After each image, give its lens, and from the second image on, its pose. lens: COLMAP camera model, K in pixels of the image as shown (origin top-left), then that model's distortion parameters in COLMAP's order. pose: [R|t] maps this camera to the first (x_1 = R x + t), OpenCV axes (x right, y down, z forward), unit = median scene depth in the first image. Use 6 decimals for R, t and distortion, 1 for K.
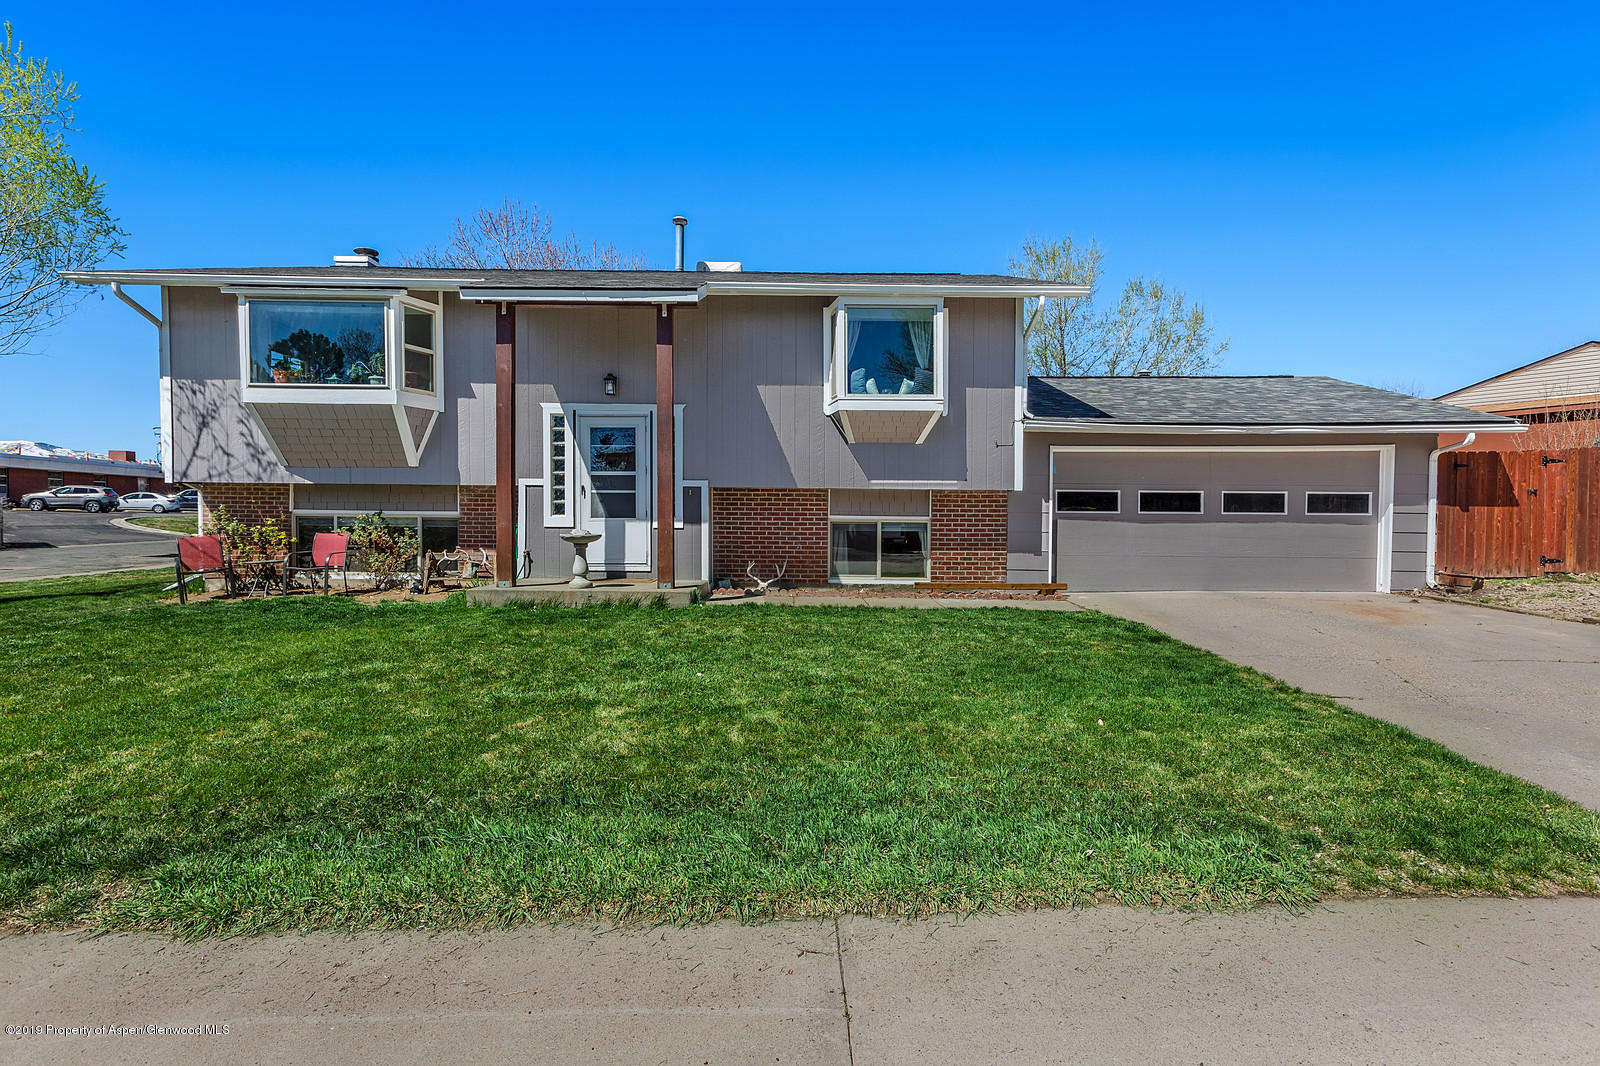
lens RADIAL K [[829.2, 0, 800.0], [0, 829.2, 533.0], [0, 0, 1]] dist [0.012472, 0.000024]
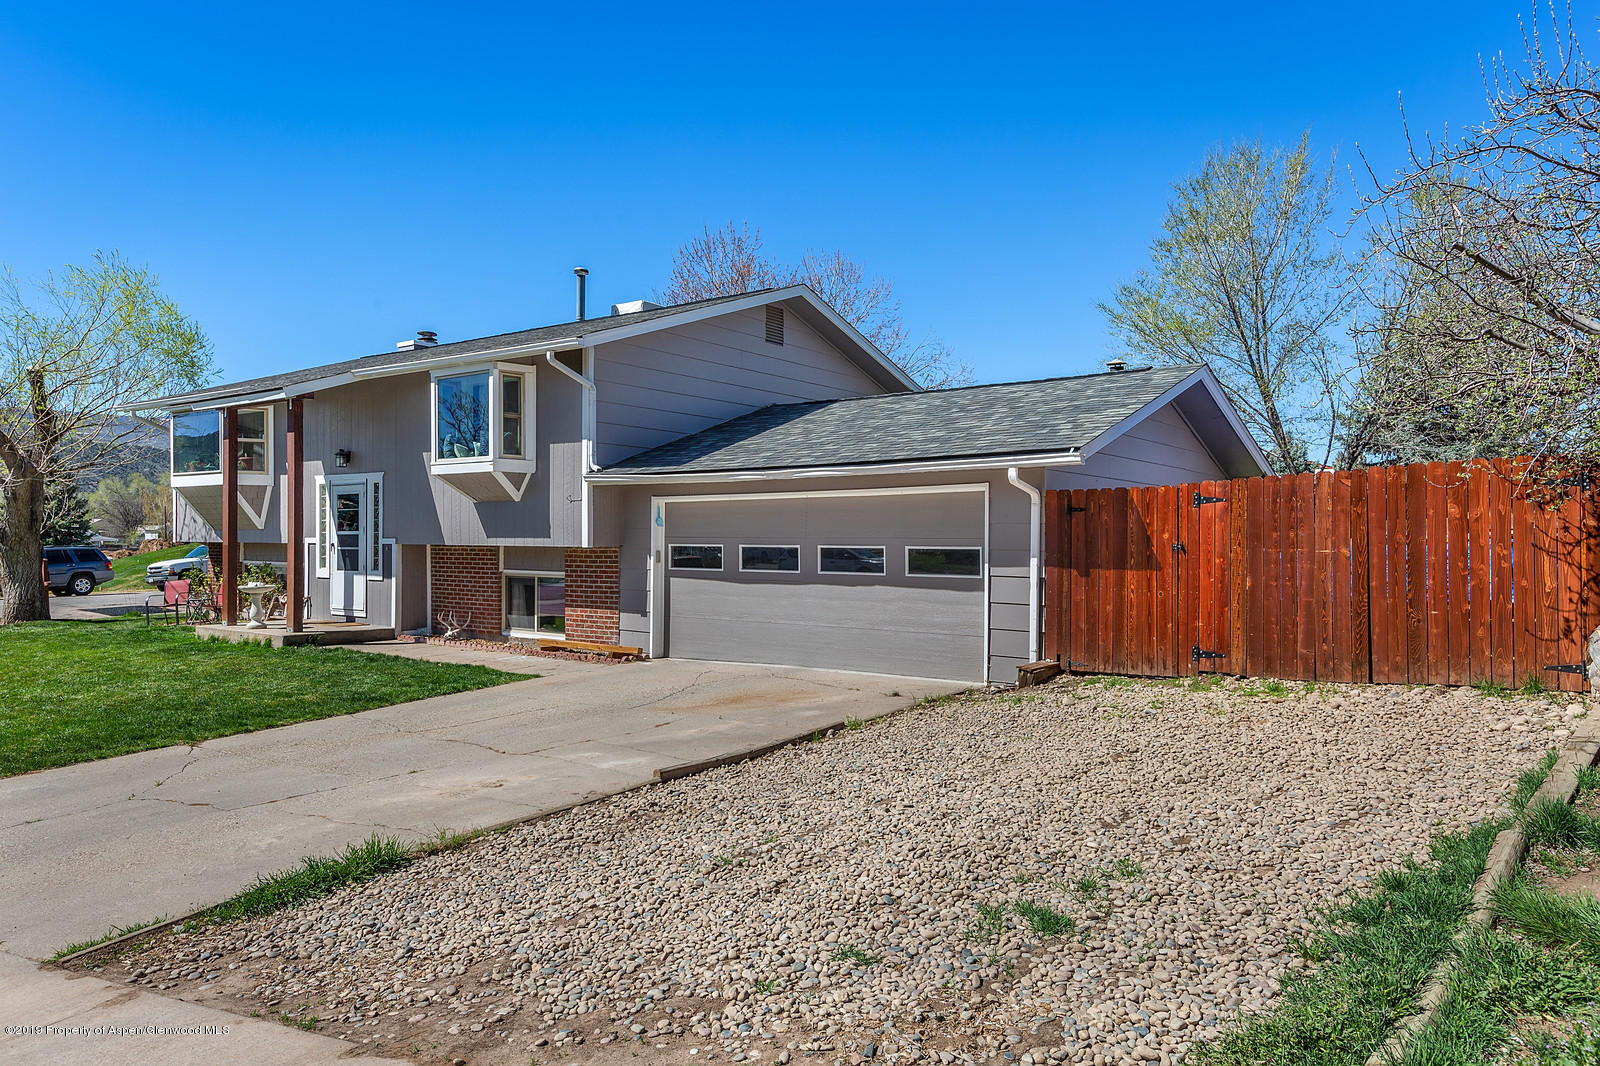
lens RADIAL K [[1069.0, 0, 800.0], [0, 1069.0, 533.0], [0, 0, 1]] dist [0.000895, 0.000648]
pose [[0.808036, -0.007854, -0.589080, 1.182792], [-0.005336, 0.999773, -0.020648, -0.043684], [0.589108, 0.019828, 0.807811, 0.151833]]
